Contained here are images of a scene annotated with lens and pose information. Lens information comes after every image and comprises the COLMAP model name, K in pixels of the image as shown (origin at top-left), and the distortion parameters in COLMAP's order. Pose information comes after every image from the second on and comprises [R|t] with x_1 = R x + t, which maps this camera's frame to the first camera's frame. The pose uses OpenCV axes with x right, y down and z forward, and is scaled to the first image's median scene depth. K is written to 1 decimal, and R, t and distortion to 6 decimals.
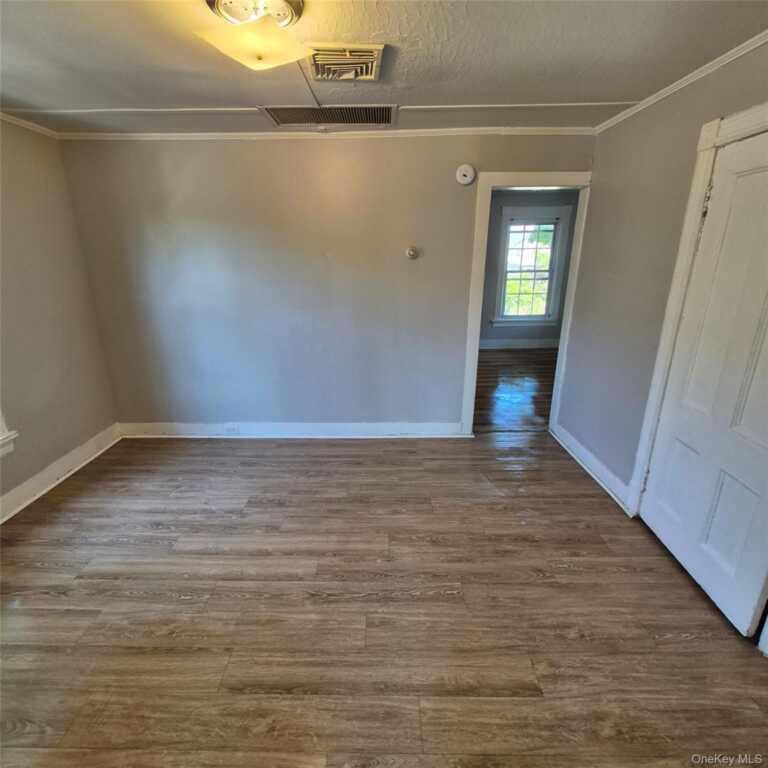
lens RADIAL K [[403.1, 0, 374.7], [0, 403.1, 380.8], [0, 0, 1]] dist [0.012650, -0.003150]
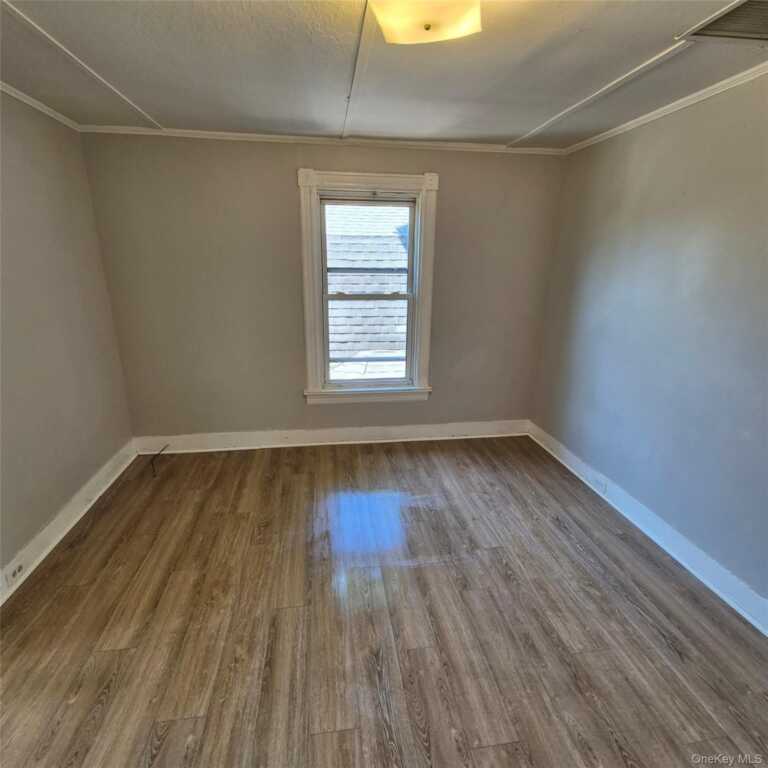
lens RADIAL K [[403.1, 0, 374.7], [0, 403.1, 380.8], [0, 0, 1]] dist [0.012650, -0.003150]
pose [[0.147386, 0.293191, -0.944625, 0.466726], [-0.304905, 0.922010, 0.238599, -0.204976], [0.940909, 0.252855, 0.225287, 0.616220]]
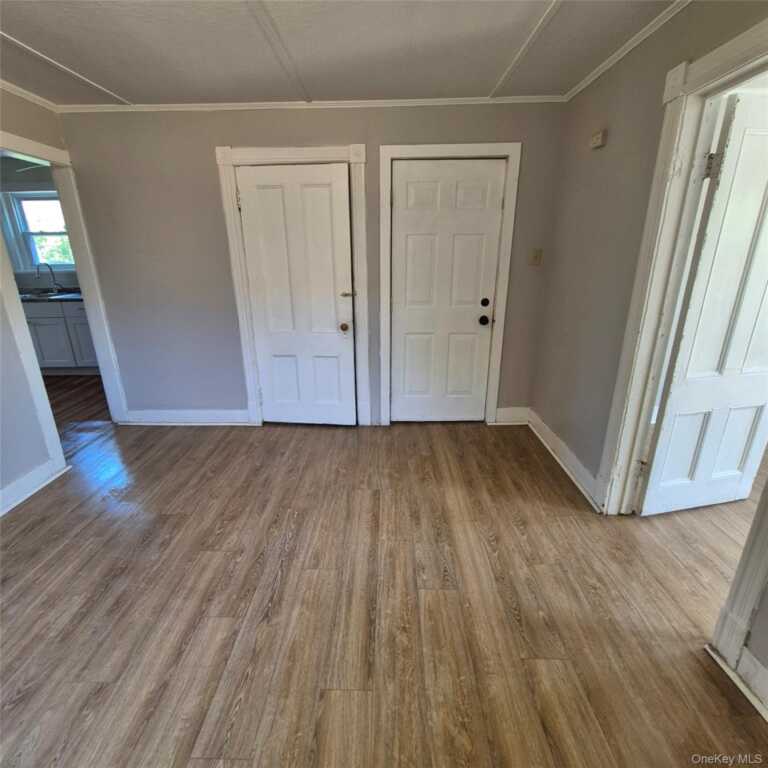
lens RADIAL K [[403.1, 0, 374.7], [0, 403.1, 380.8], [0, 0, 1]] dist [0.012650, -0.003150]
pose [[0.018002, -0.303763, 0.952578, -0.774291], [0.312169, 0.906812, 0.283269, -0.092925], [-0.949856, 0.292266, 0.111150, 0.507032]]
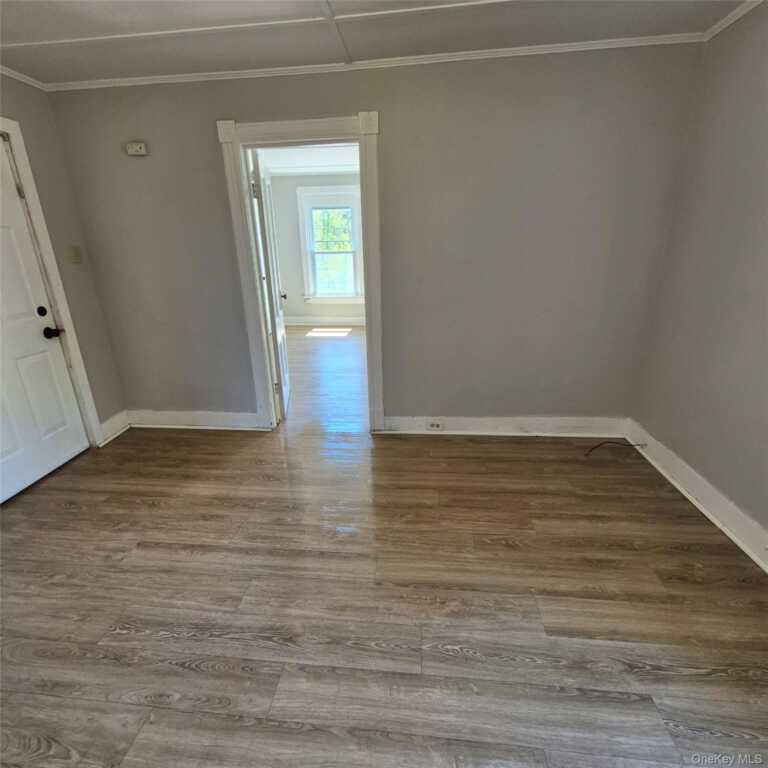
lens RADIAL K [[403.1, 0, 374.7], [0, 403.1, 380.8], [0, 0, 1]] dist [0.012650, -0.003150]
pose [[-0.995075, 0.001059, 0.099116, -0.372234], [0.059996, 0.802404, 0.593757, -0.310455], [-0.078903, 0.596780, -0.798516, 1.242082]]
